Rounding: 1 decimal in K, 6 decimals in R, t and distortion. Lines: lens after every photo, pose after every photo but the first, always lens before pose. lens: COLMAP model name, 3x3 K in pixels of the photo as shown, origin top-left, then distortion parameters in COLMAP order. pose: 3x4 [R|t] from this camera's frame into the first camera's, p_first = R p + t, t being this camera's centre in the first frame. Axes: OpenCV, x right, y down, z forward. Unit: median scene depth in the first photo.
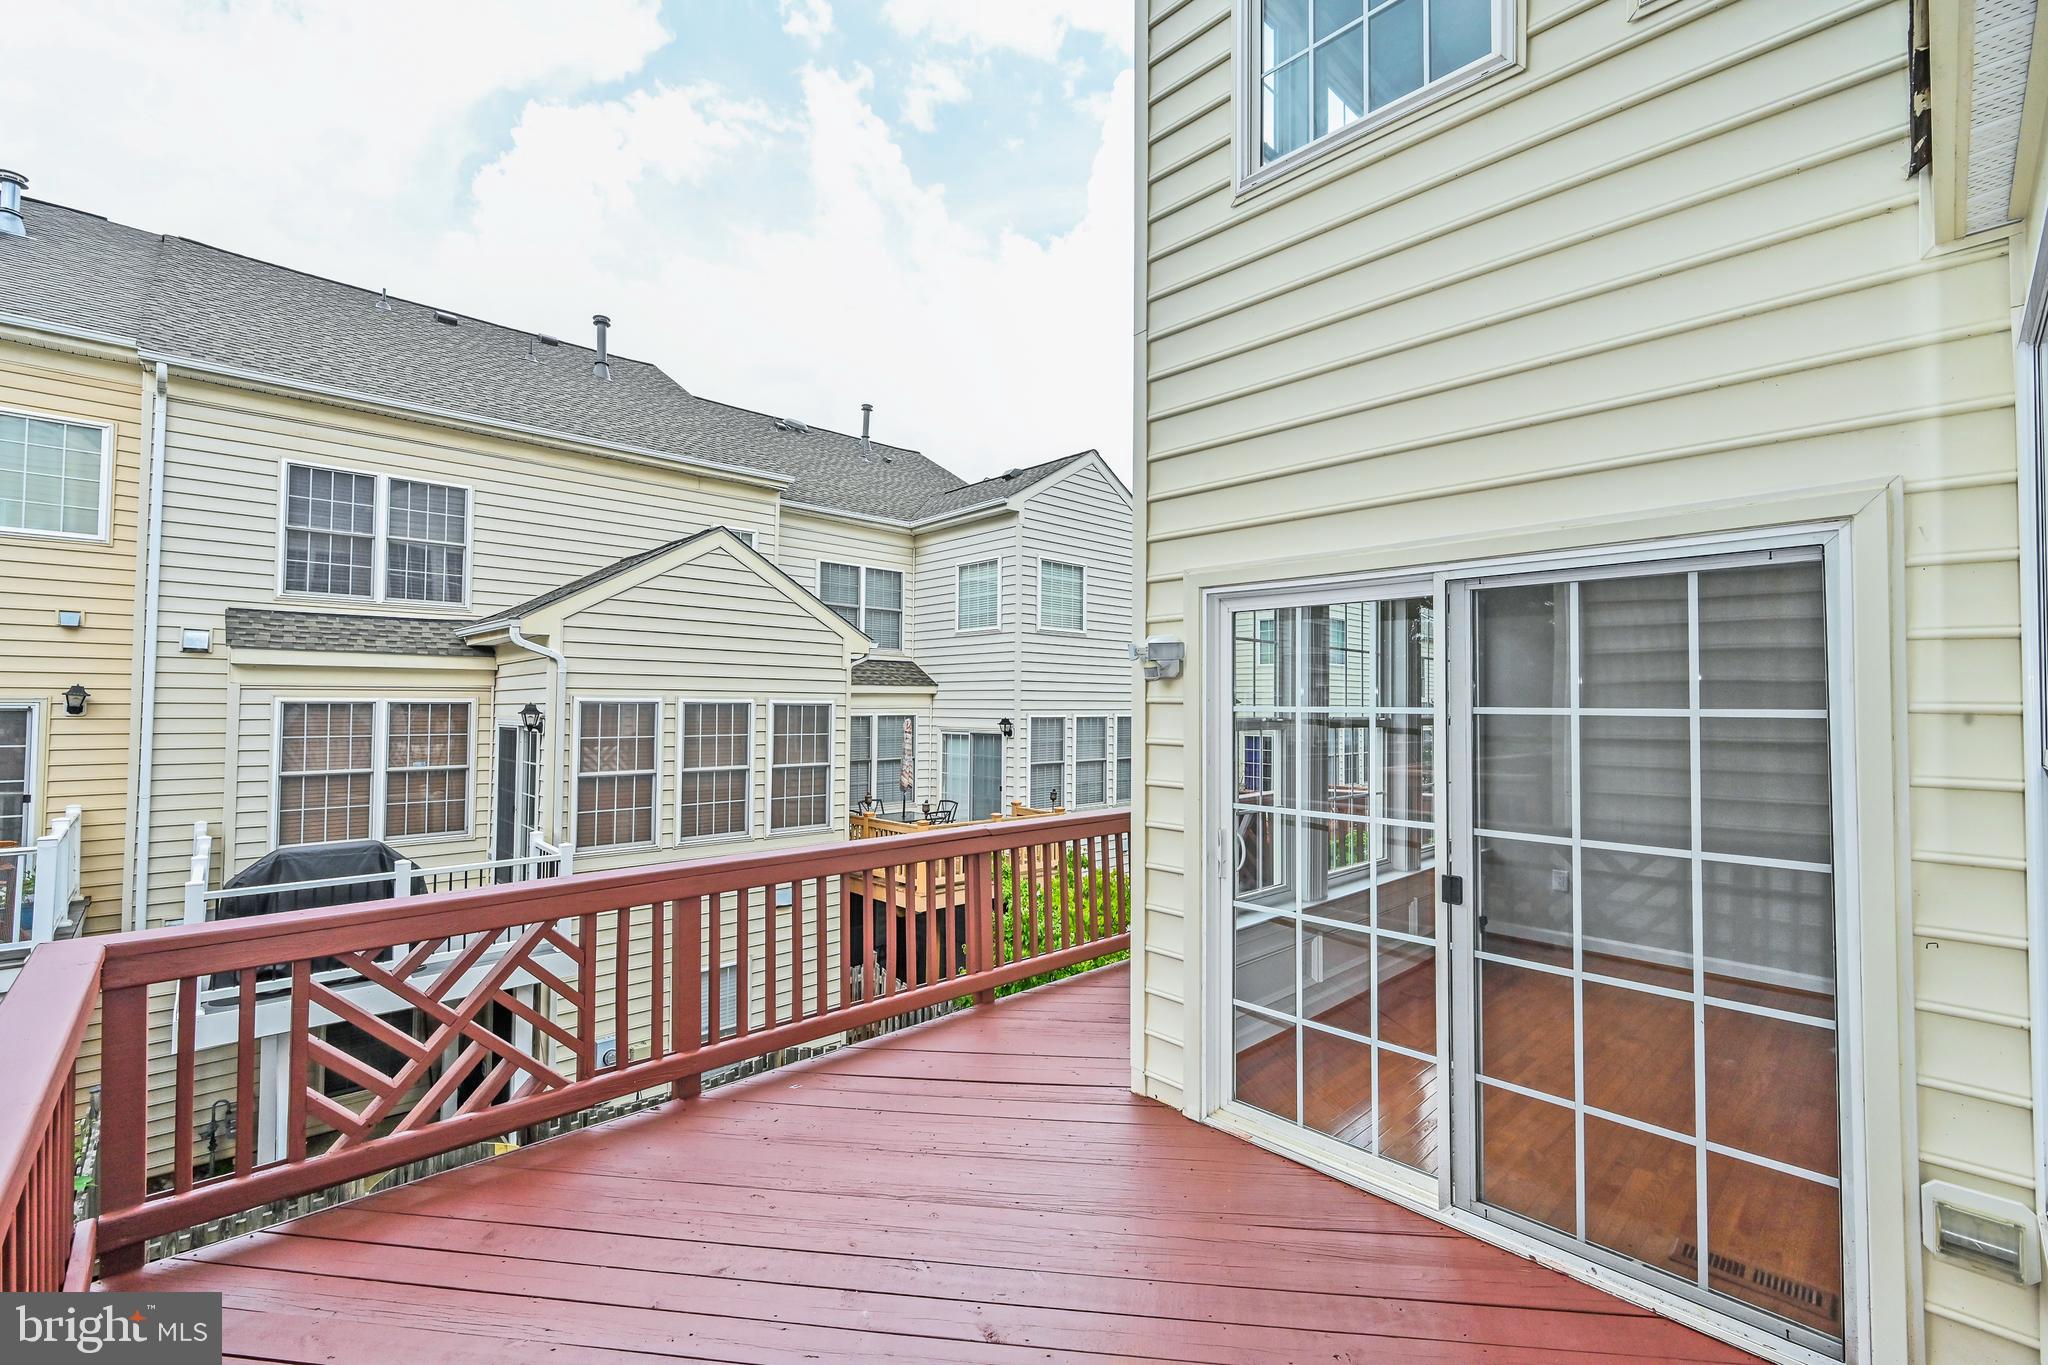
lens RADIAL K [[863.5, 0, 1024.0], [0, 863.5, 682.5], [0, 0, 1]] dist [0.000254, 0.000050]
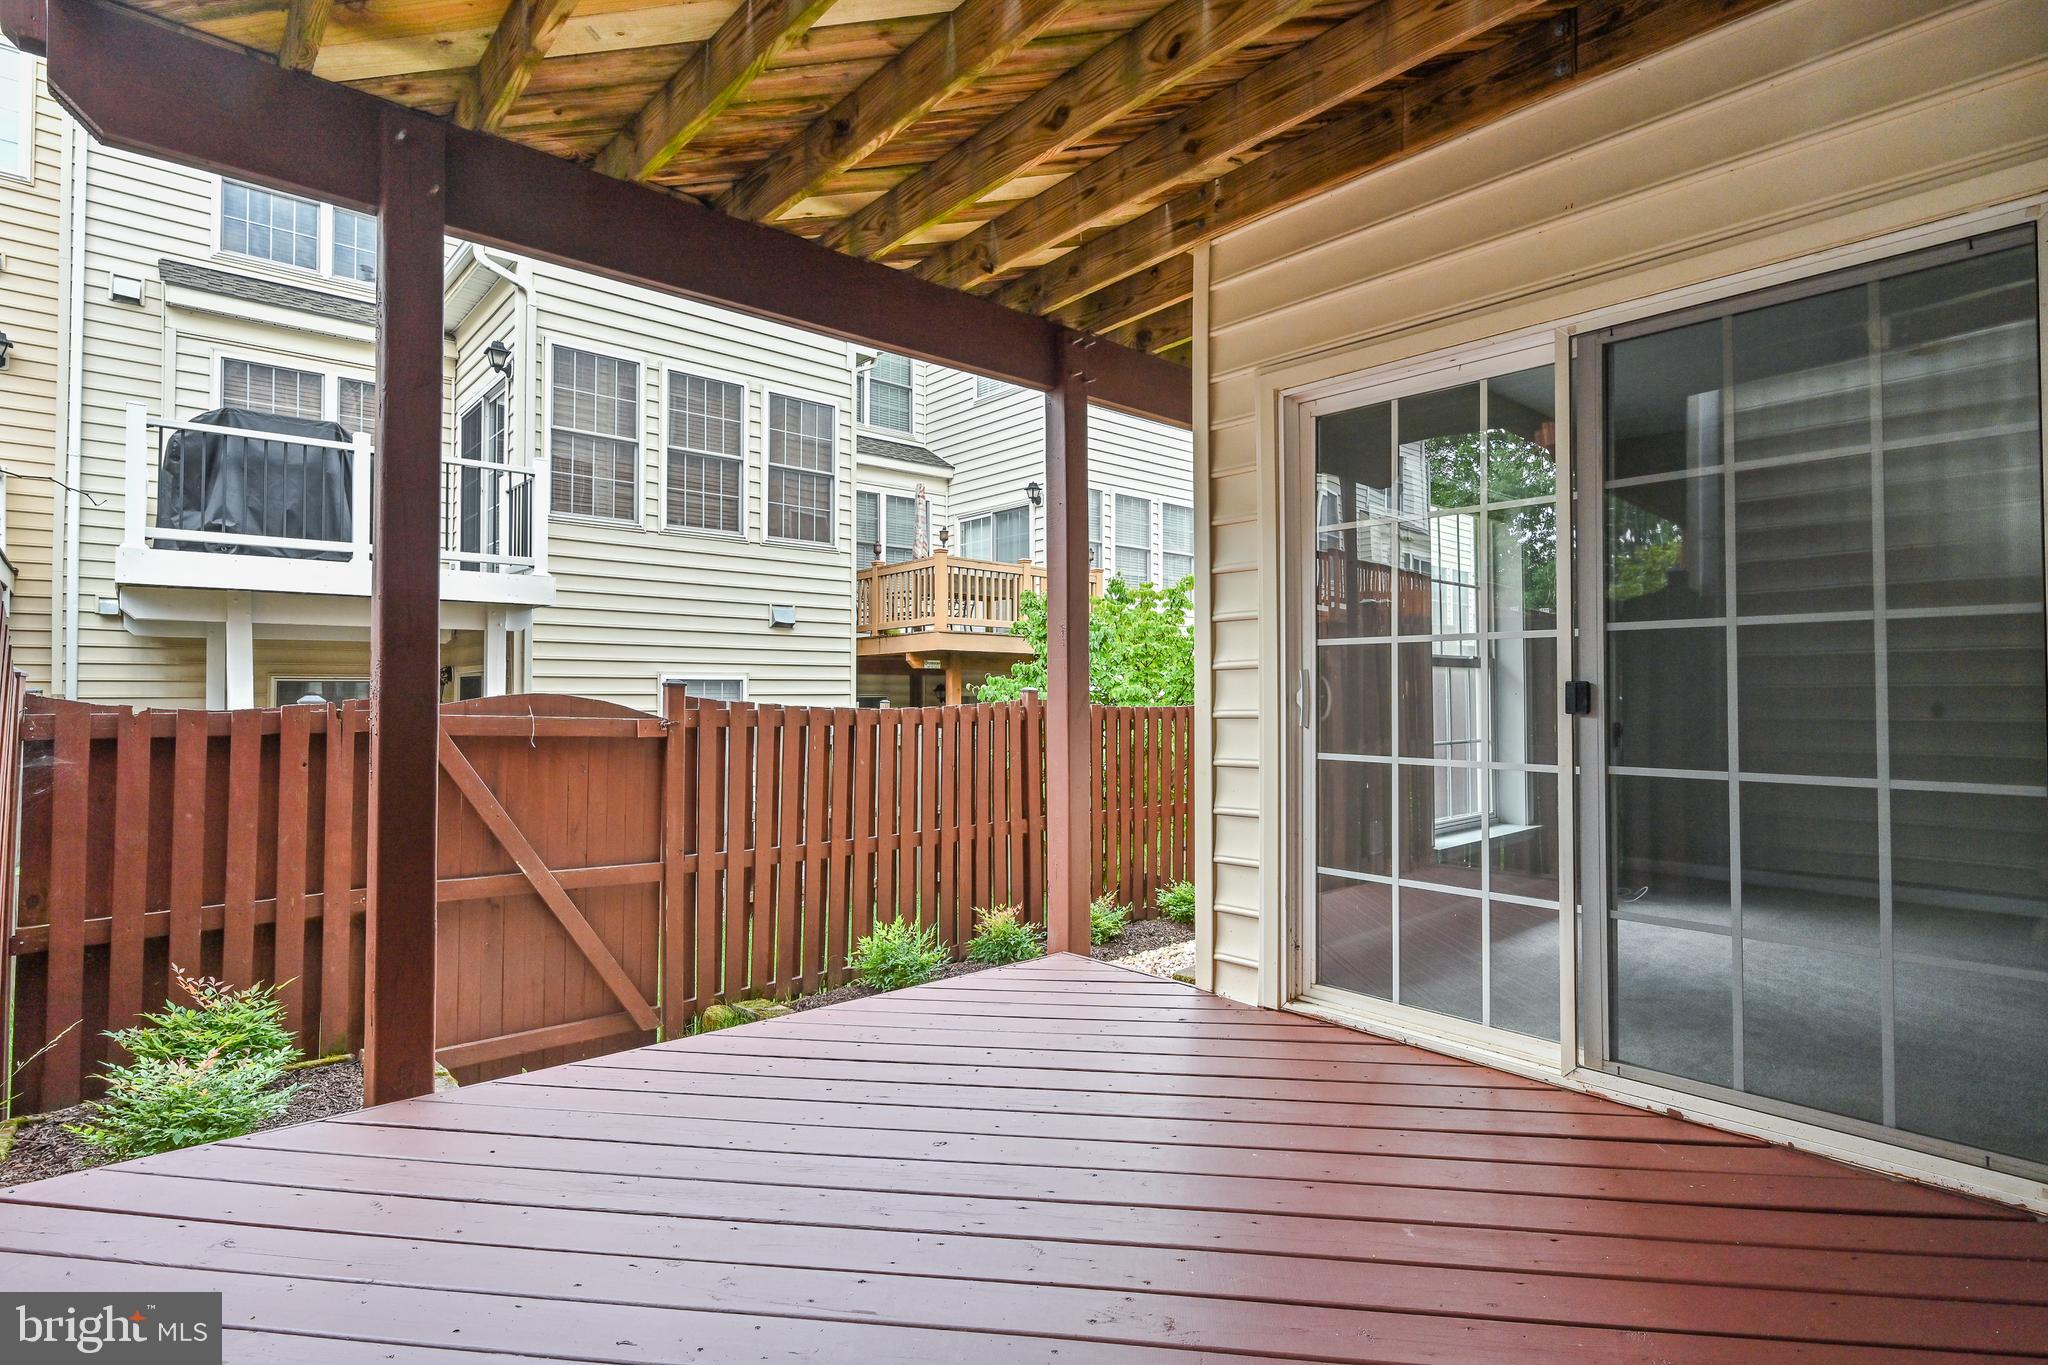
lens RADIAL K [[1004.4, 0, 984.8], [0, 1004.4, 674.6], [0, 0, 1]] dist [0.050450, -0.016390]
pose [[0.997750, -0.007397, -0.066640, -0.003988], [0.007748, 0.999957, 0.005013, 0.222184], [0.066600, -0.005518, 0.997764, -0.006116]]
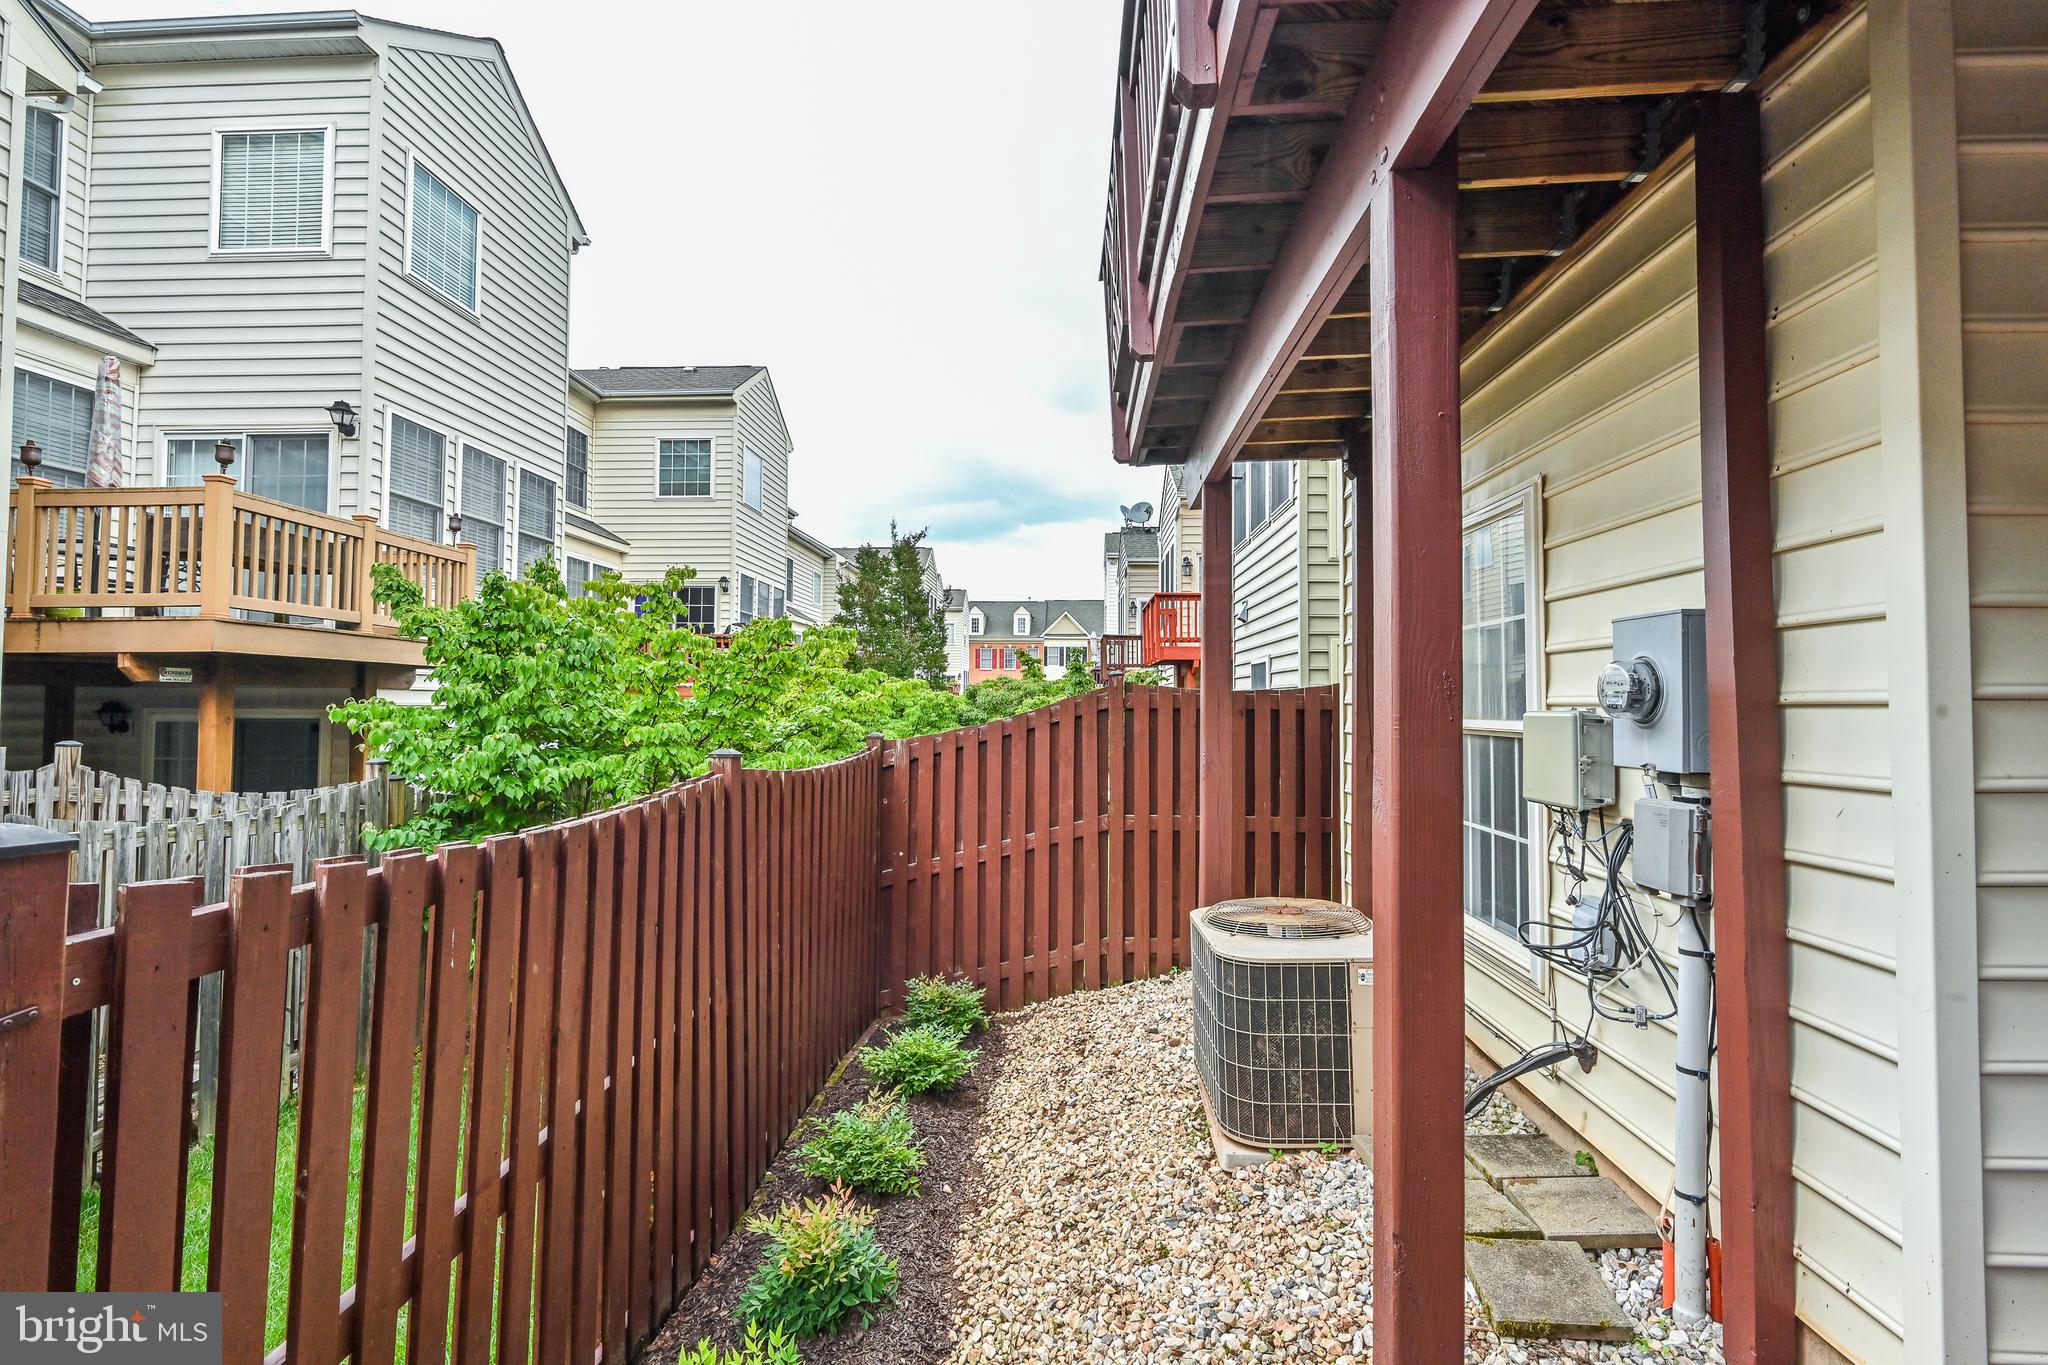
lens RADIAL K [[952.2, 0, 1024.0], [0, 952.2, 682.5], [0, 0, 1]] dist [-0.004661, -0.001019]
pose [[0.719599, 0.013949, 0.694250, -0.127667], [-0.021346, 0.999770, 0.002037, 0.211279], [-0.694062, -0.016285, 0.719731, 0.224596]]
